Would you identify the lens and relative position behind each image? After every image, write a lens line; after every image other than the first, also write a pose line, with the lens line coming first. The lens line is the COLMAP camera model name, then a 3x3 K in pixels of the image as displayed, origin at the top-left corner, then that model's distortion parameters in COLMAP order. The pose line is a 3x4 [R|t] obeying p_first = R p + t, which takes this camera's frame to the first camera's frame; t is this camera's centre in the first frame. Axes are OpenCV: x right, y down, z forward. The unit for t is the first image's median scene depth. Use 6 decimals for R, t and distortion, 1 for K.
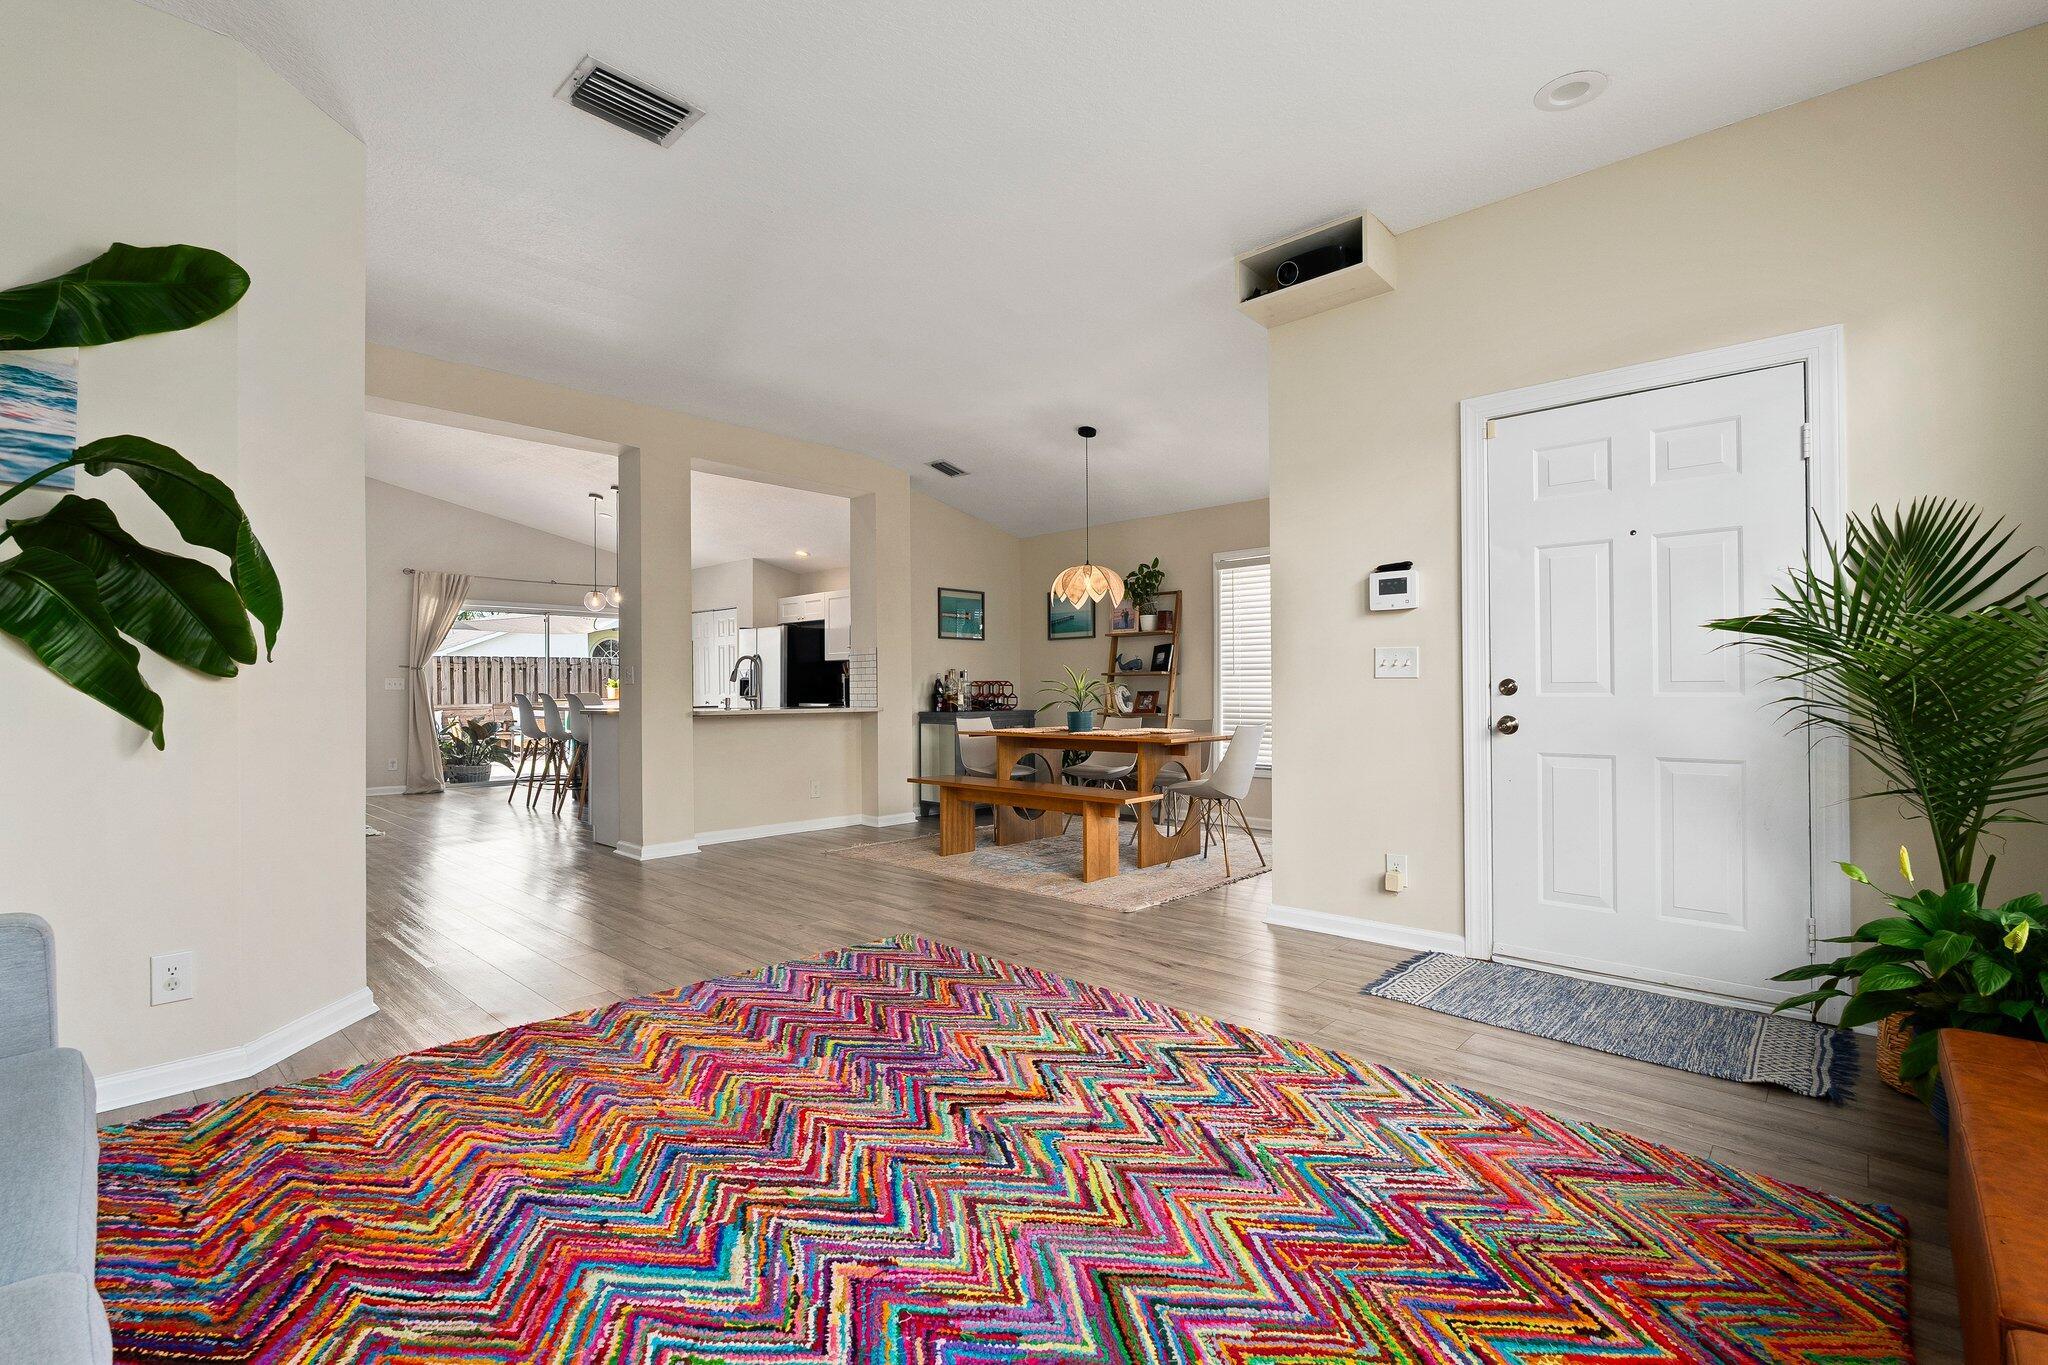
lens RADIAL K [[911.8, 0, 1031.6], [0, 911.8, 688.9], [0, 0, 1]] dist [-0.009006, 0.002376]
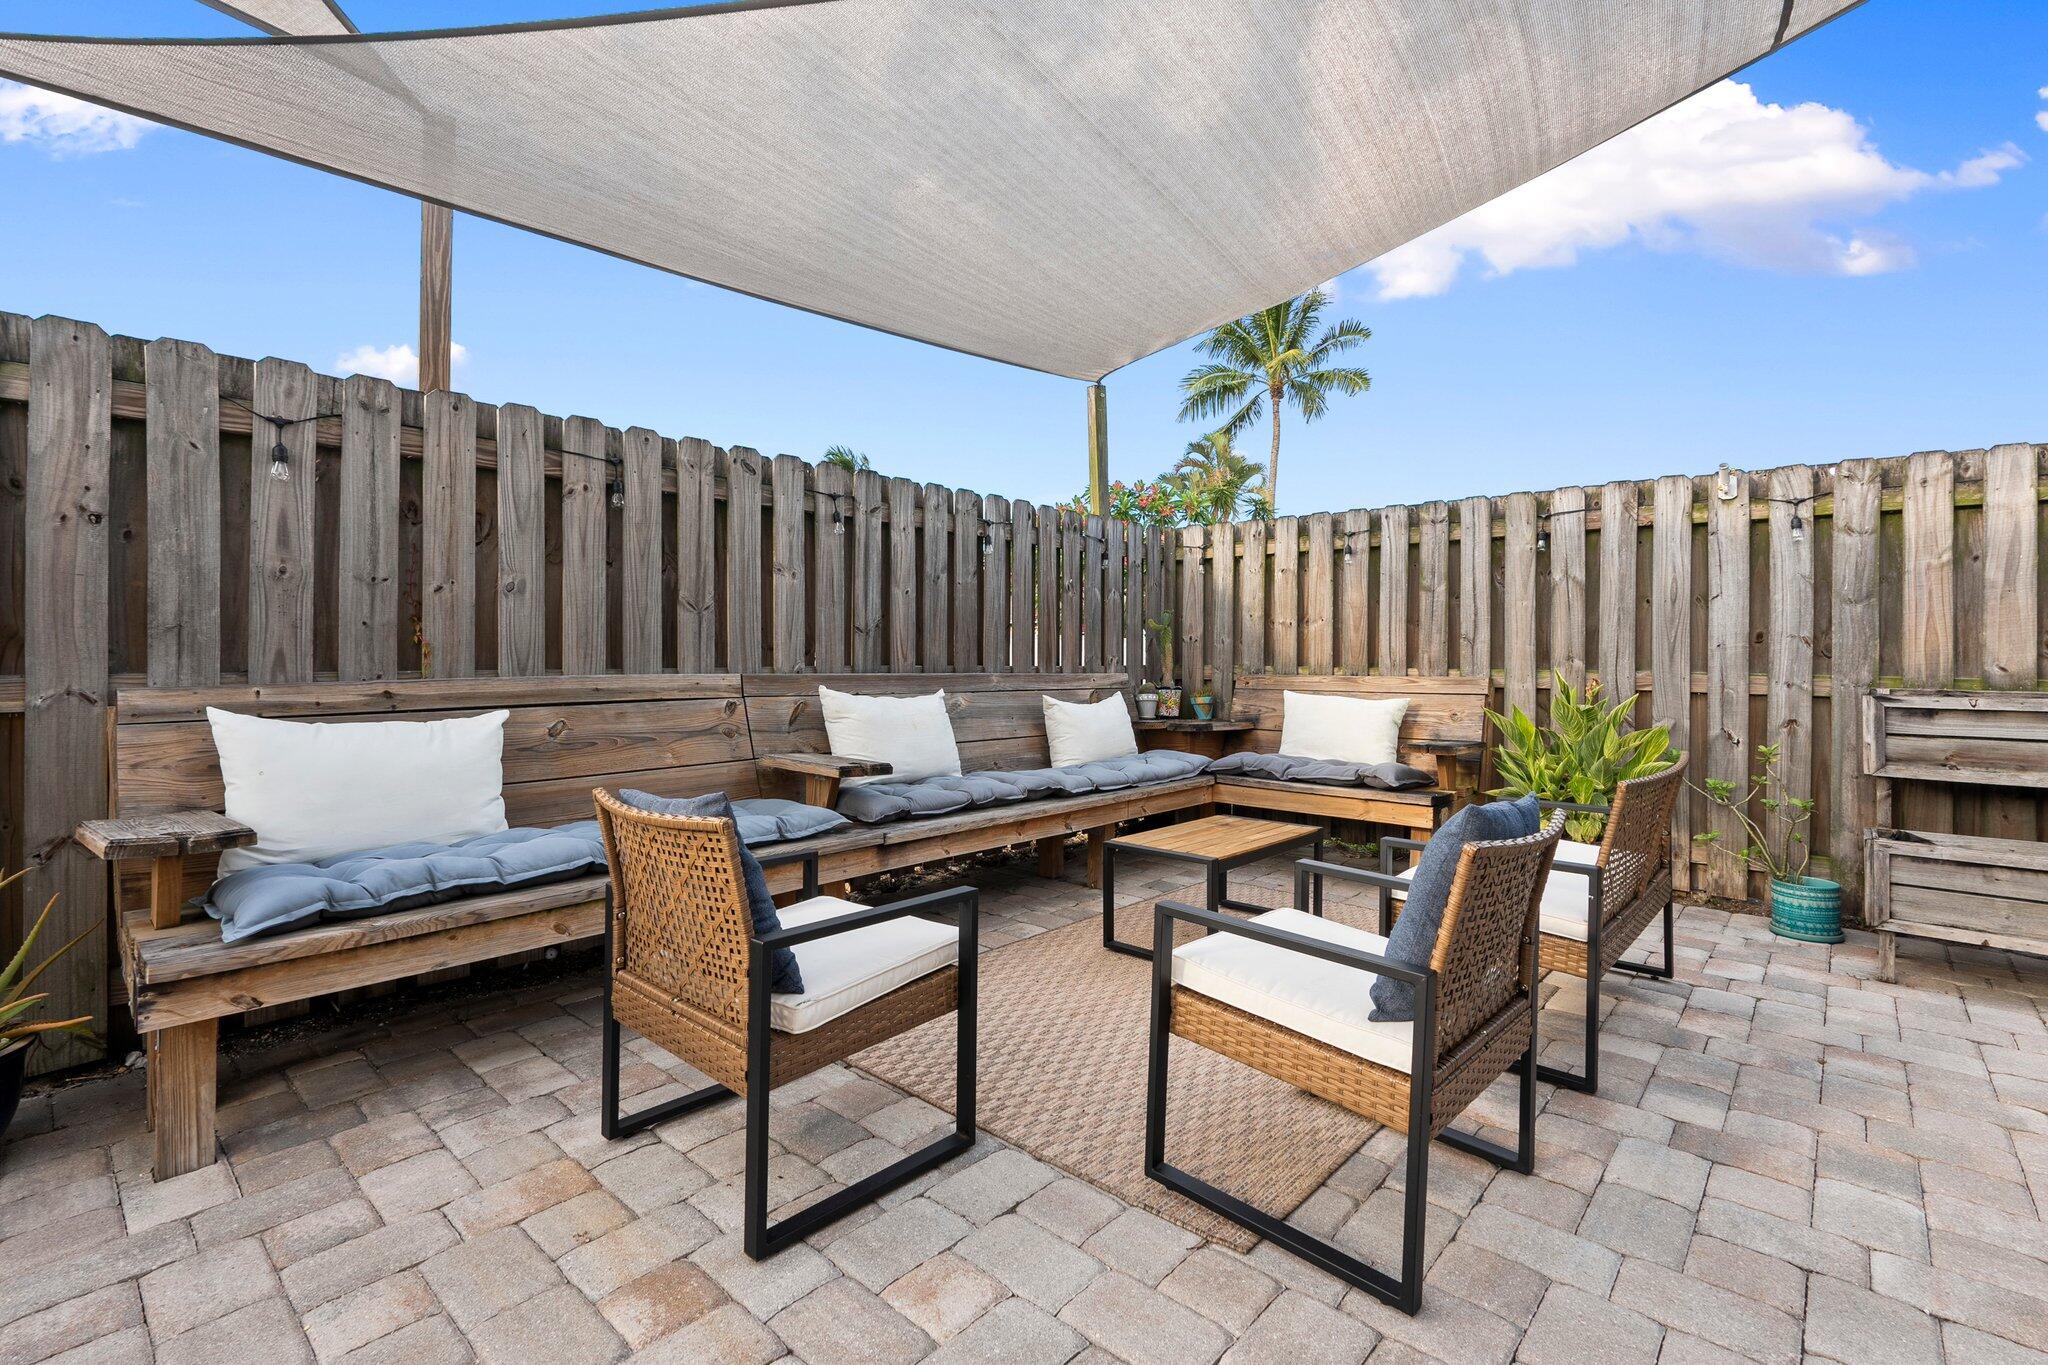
lens RADIAL K [[911.8, 0, 1025.8], [0, 911.8, 656.4], [0, 0, 1]] dist [-0.009006, 0.002376]
pose [[0.999800, 0.019608, 0.003989, -1.296771], [-0.019614, 0.999806, 0.001545, 0.032763], [-0.003958, -0.001623, 0.999991, 1.929168]]
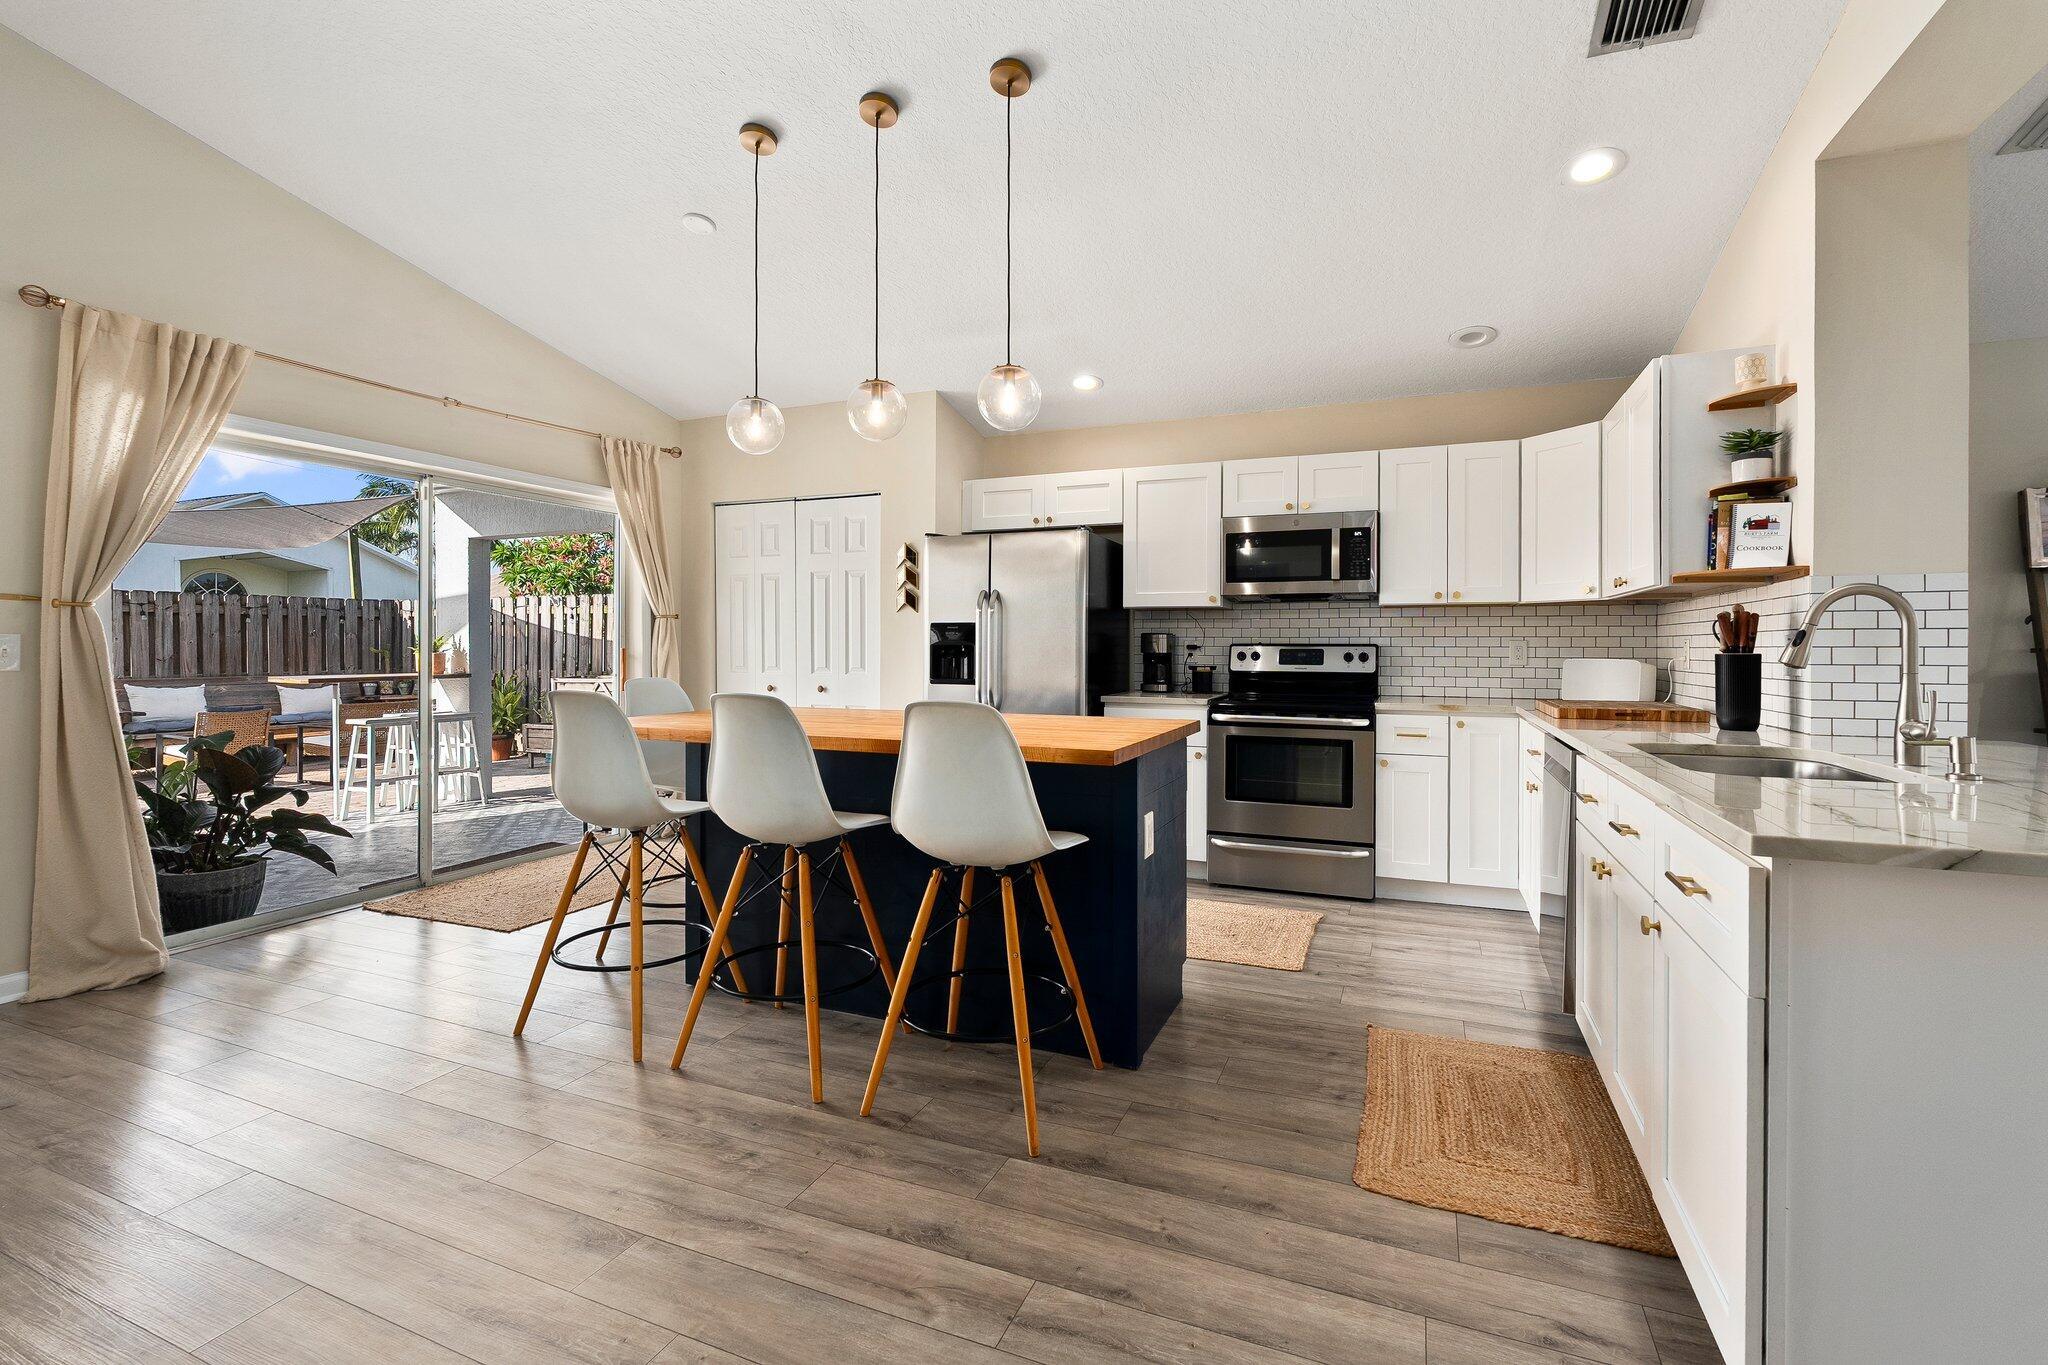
lens RADIAL K [[911.8, 0, 1027.7], [0, 911.8, 641.6], [0, 0, 1]] dist [-0.009006, 0.002376]
pose [[0.941847, 0.008372, 0.335937, -0.629257], [-0.007968, 0.999965, -0.002580, -0.015313], [-0.335947, -0.000247, 0.941881, 0.791288]]
